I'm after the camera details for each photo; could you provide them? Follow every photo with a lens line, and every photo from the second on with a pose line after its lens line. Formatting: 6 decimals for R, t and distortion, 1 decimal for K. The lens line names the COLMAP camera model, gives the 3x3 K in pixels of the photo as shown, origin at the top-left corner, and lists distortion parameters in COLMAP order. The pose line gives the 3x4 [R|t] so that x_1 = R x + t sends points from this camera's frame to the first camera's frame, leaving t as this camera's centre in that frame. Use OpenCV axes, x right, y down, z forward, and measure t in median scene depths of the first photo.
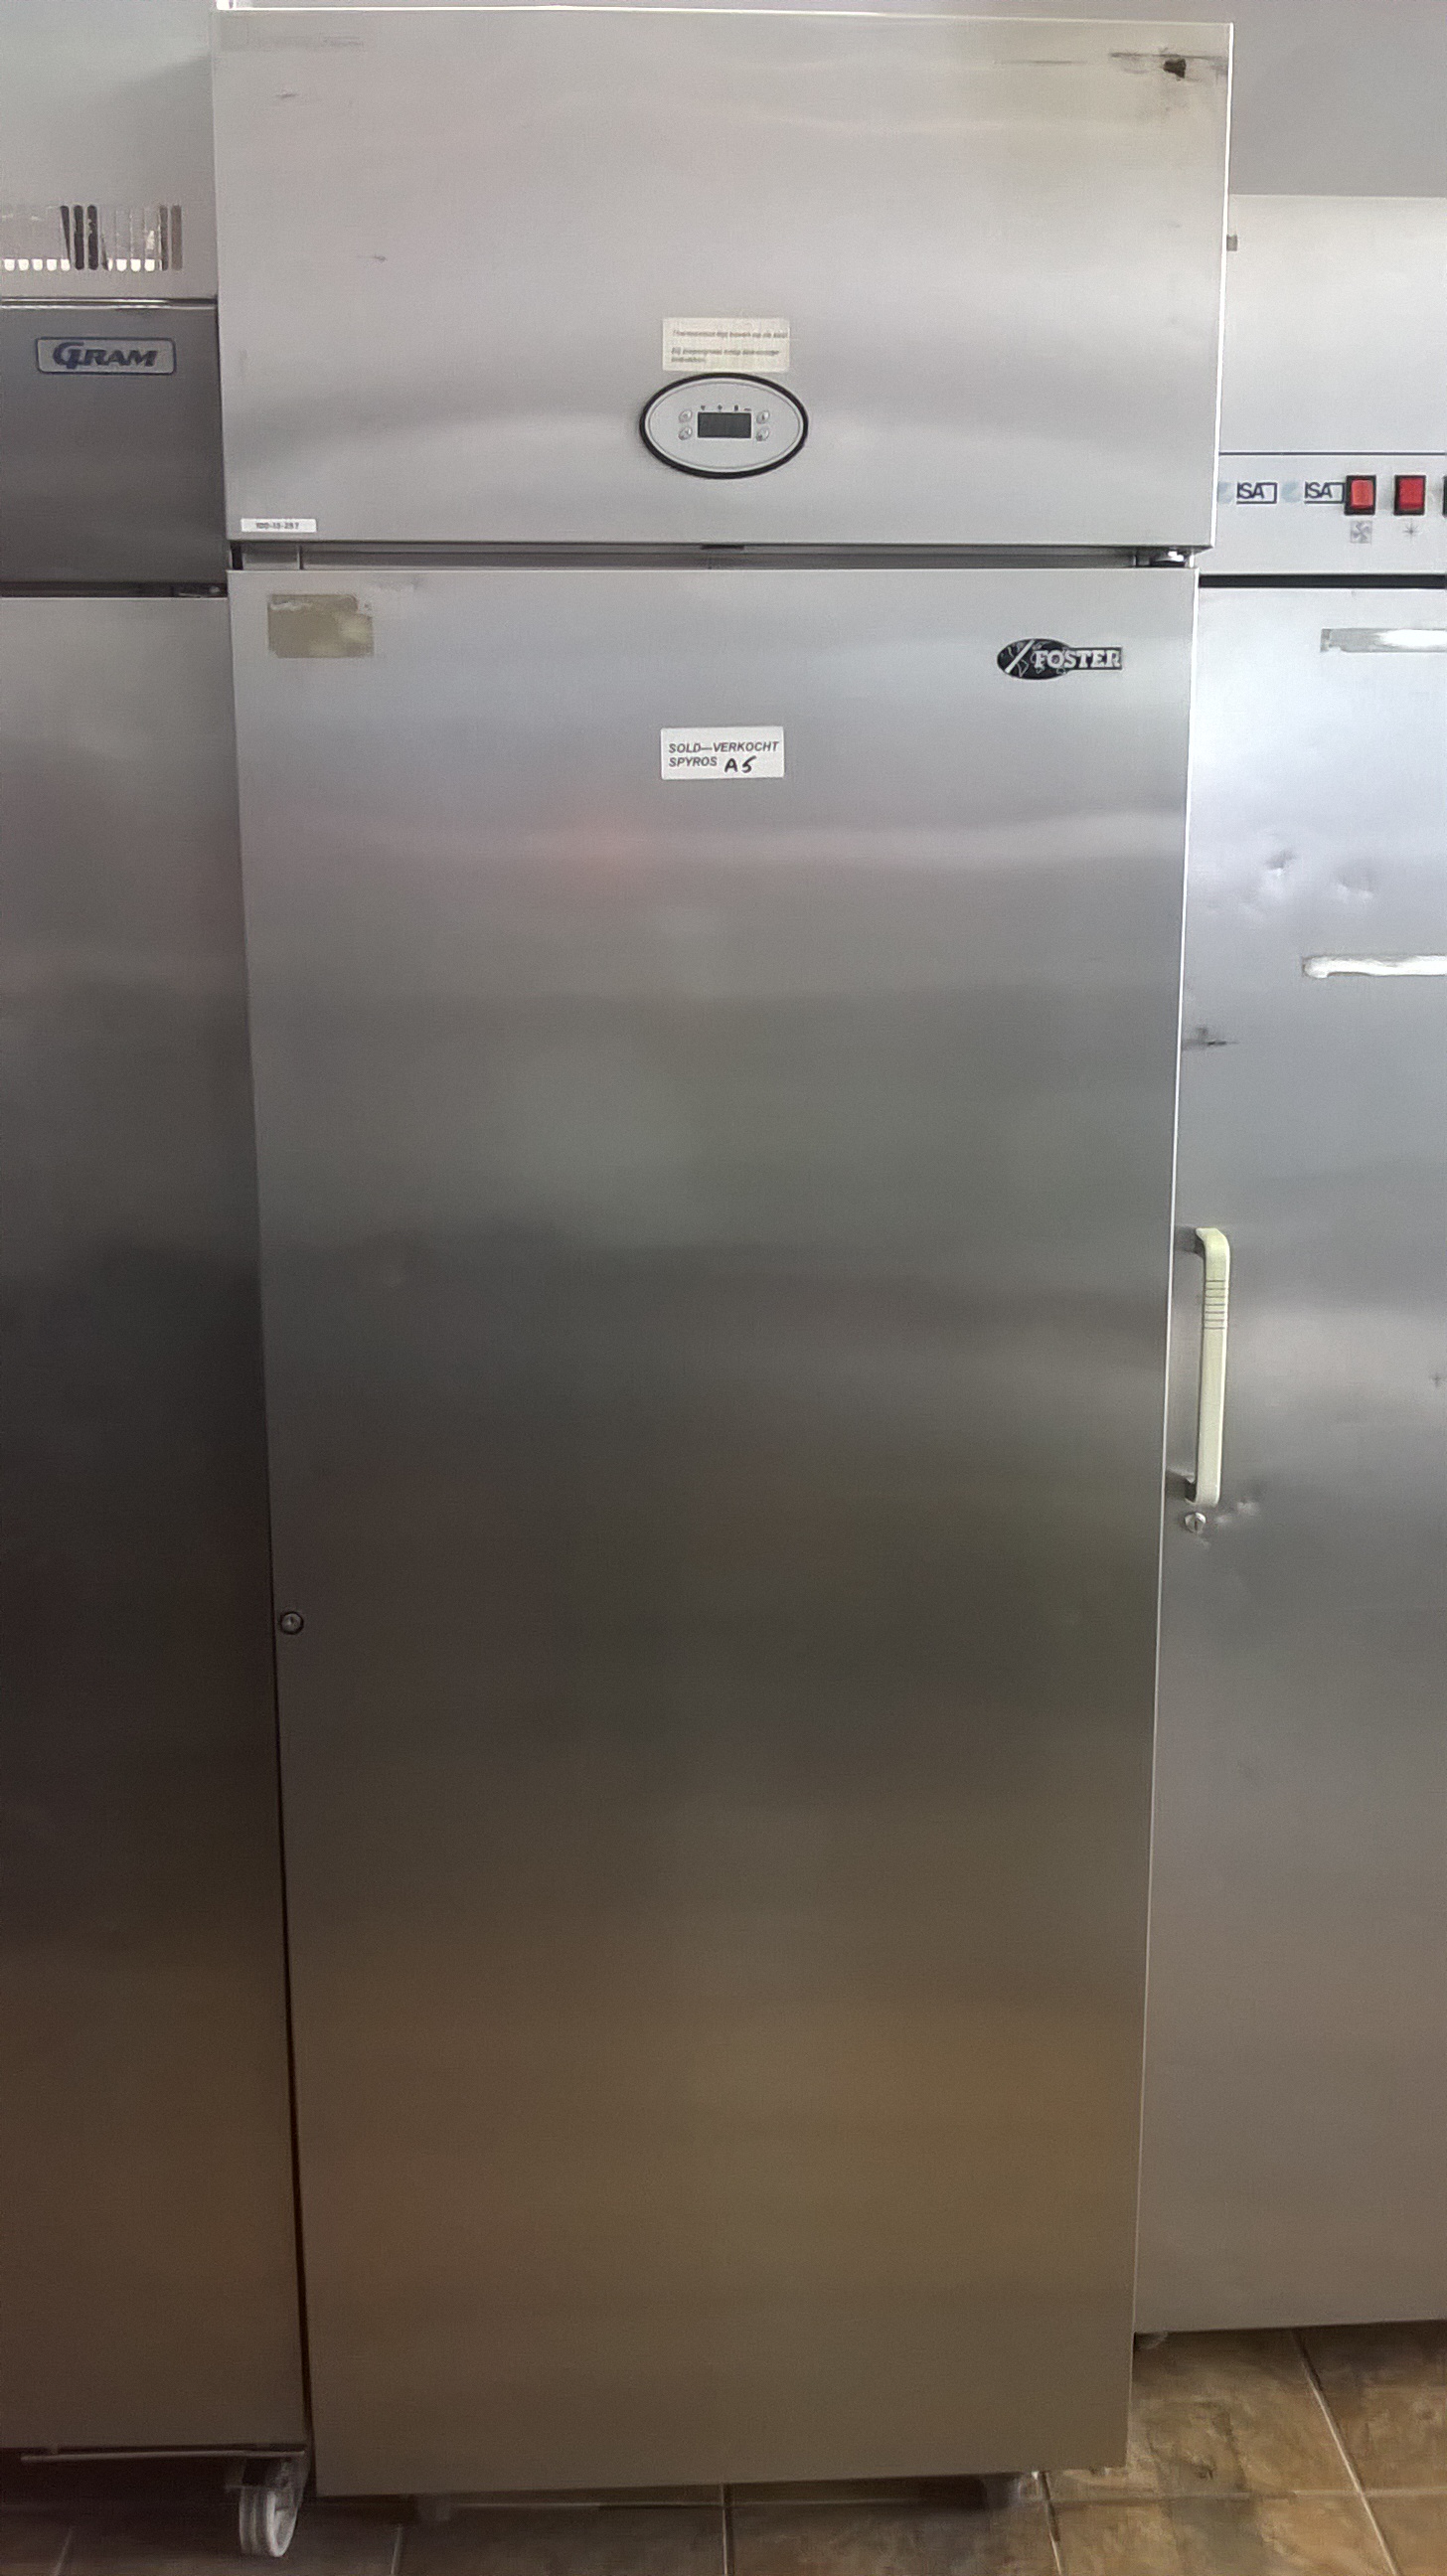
lens RADIAL K [[2315.4, 0, 717.3], [0, 2315.4, 1286.2], [0, 0, 1]] dist [0.020882, -0.139708]
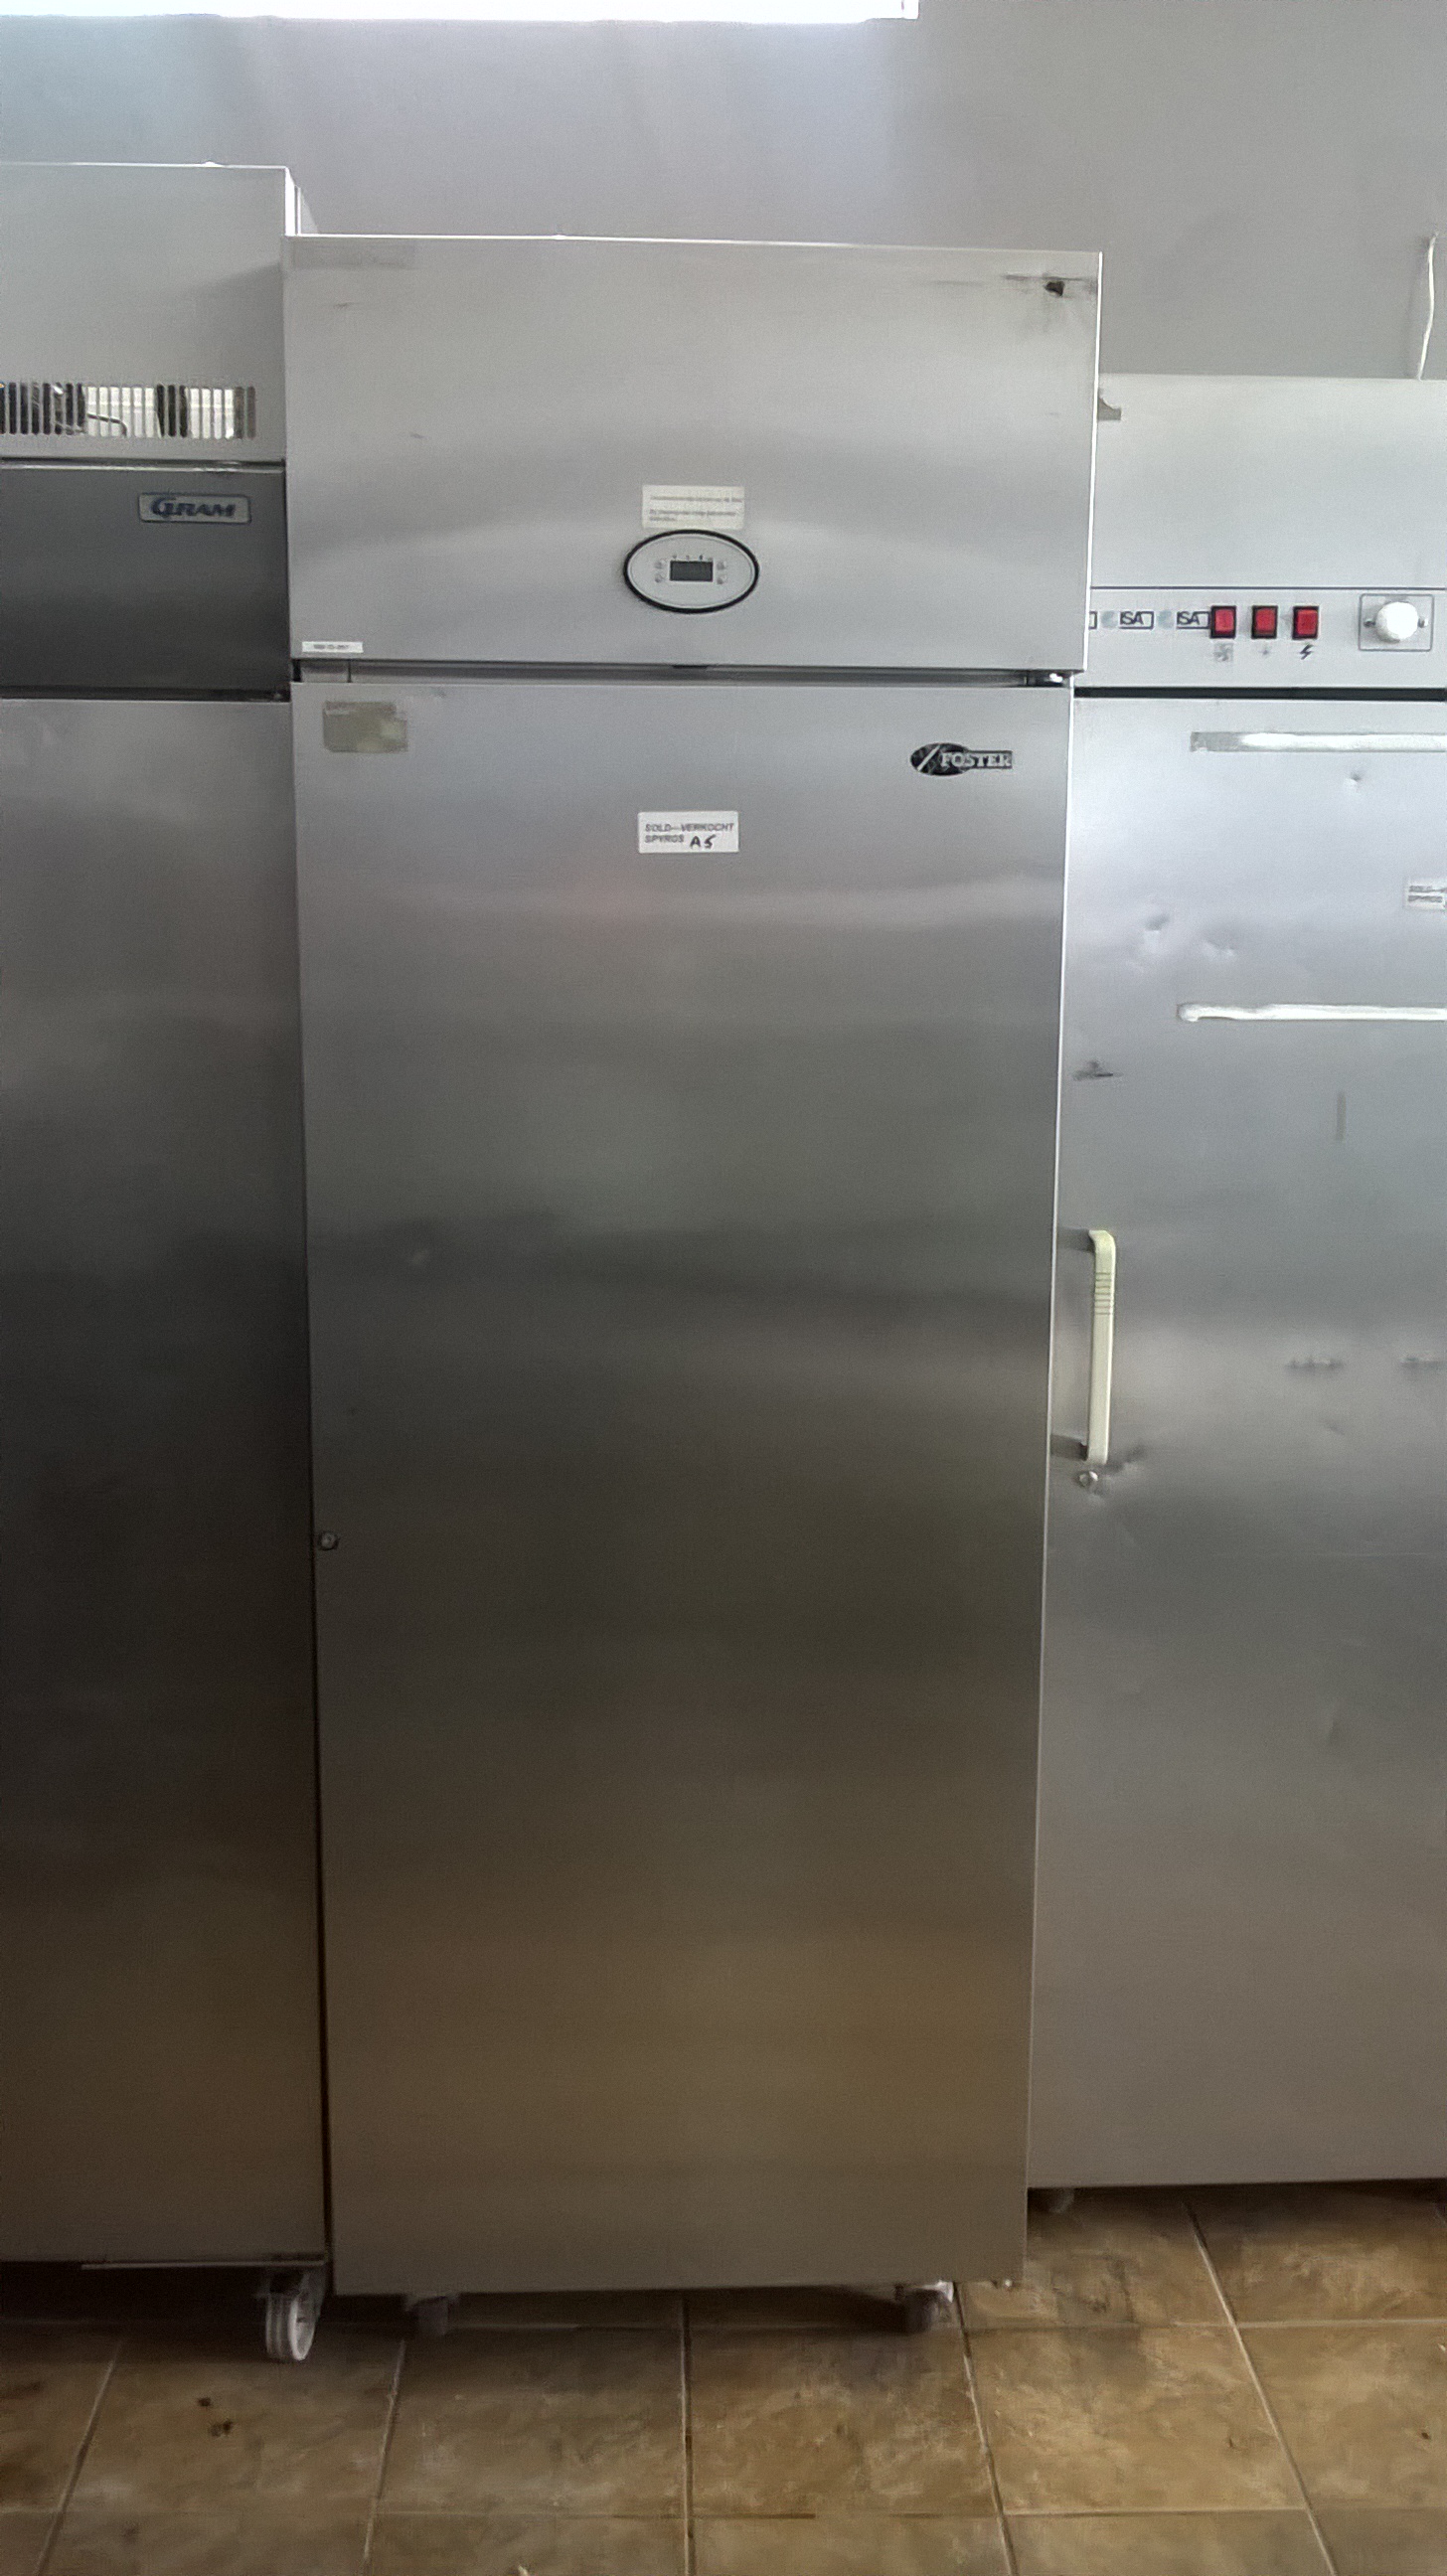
lens RADIAL K [[2255.4, 0, 726.4], [0, 2255.4, 1270.0], [0, 0, 1]] dist [0.013908, -0.105604]
pose [[0.999936, 0.008927, 0.006883, 0.015646], [-0.008737, 0.999592, -0.027192, 0.034552], [-0.007123, 0.027130, 0.999607, -0.189524]]
